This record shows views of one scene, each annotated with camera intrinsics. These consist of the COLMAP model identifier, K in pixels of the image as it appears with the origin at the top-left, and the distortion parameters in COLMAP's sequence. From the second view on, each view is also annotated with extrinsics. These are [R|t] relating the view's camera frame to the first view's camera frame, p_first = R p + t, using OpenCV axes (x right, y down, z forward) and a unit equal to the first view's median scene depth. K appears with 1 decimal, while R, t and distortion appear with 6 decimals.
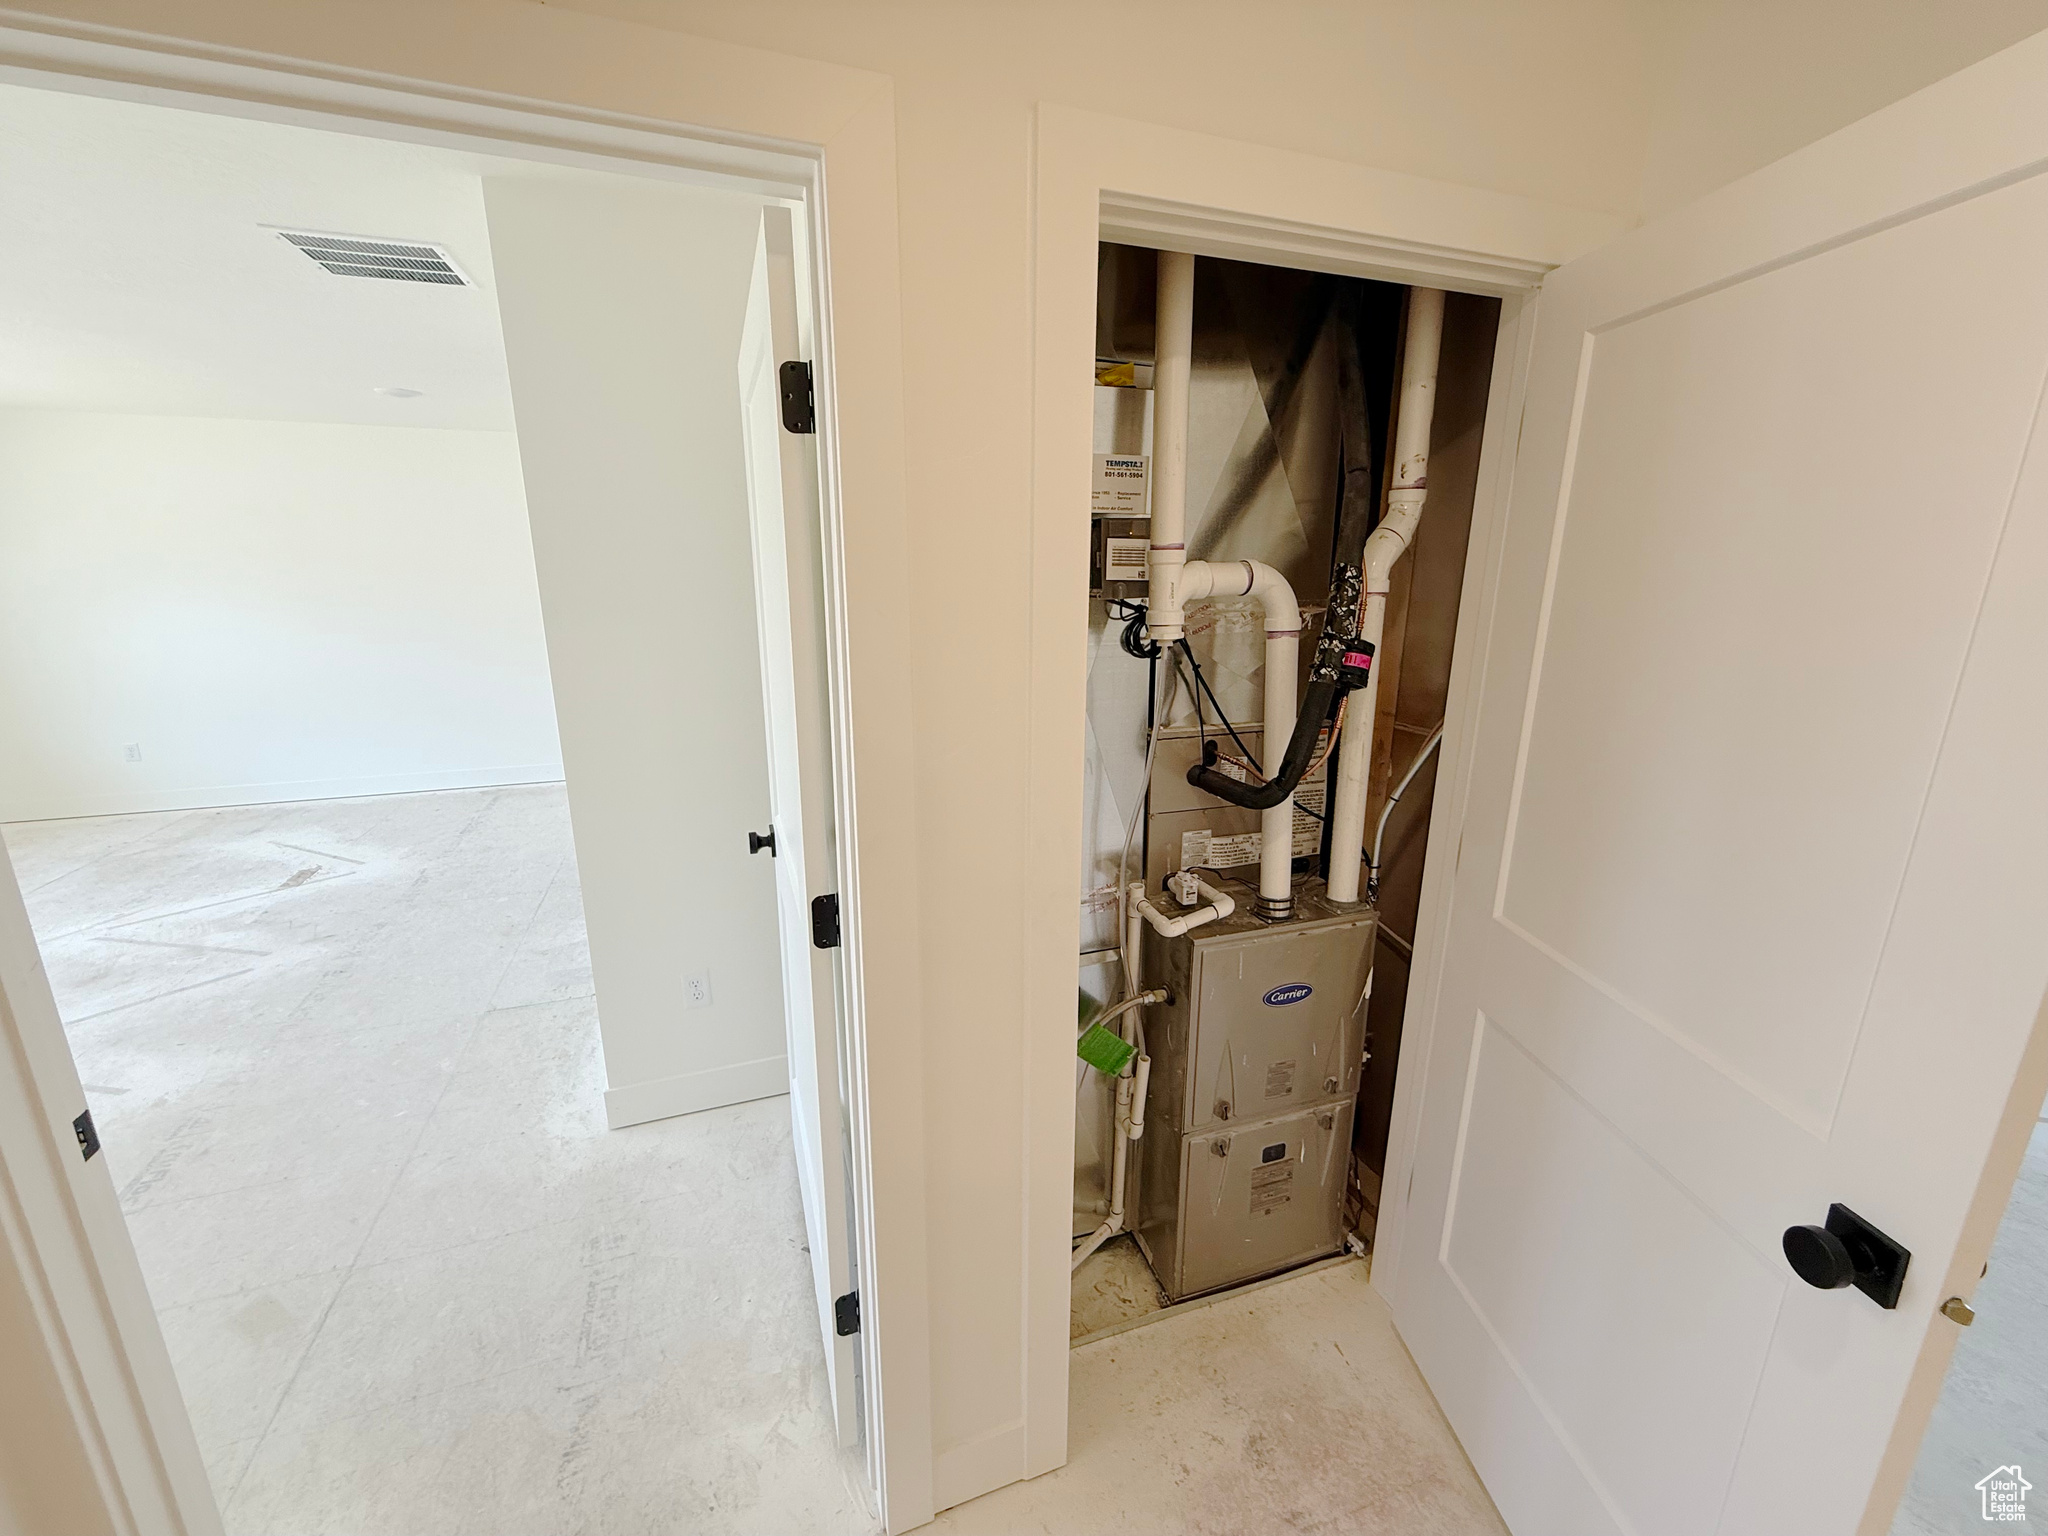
lens RADIAL K [[807.7, 0, 1024.0], [0, 807.7, 768.0], [0, 0, 1]] dist [-0.002407, -0.000199]
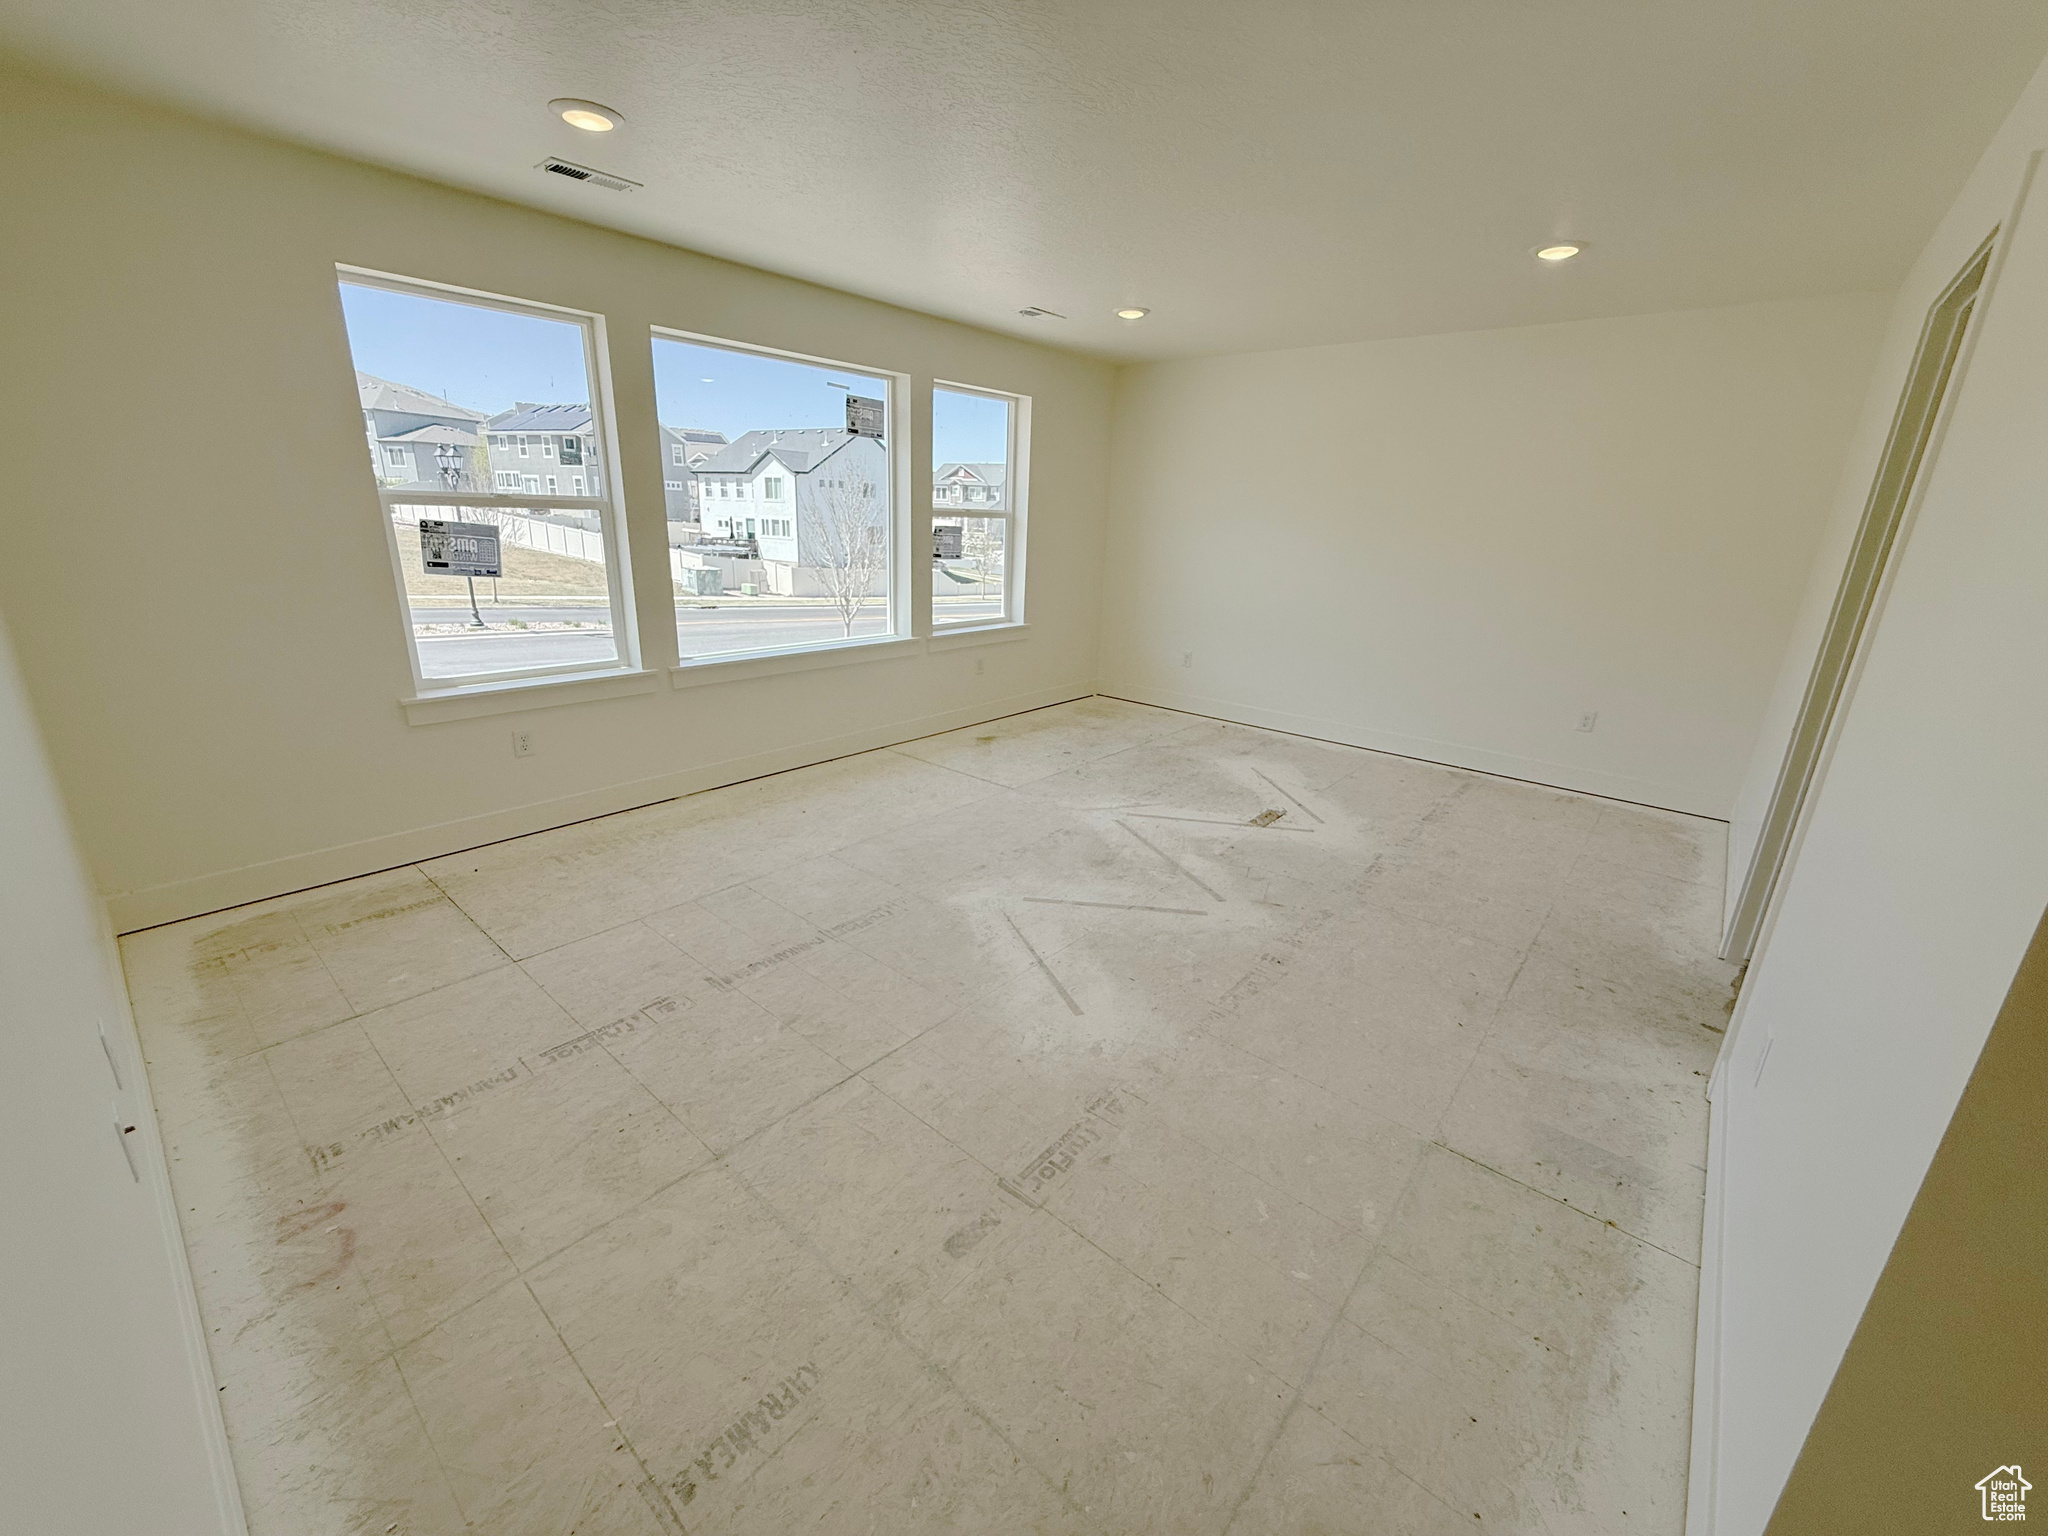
lens RADIAL K [[807.7, 0, 1024.0], [0, 807.7, 768.0], [0, 0, 1]] dist [-0.002407, -0.000199]
pose [[0.492494, 0.276042, -0.825379, -0.288721], [-0.246501, 0.953776, 0.171899, -0.013418], [0.834678, 0.118797, 0.537773, 0.259347]]
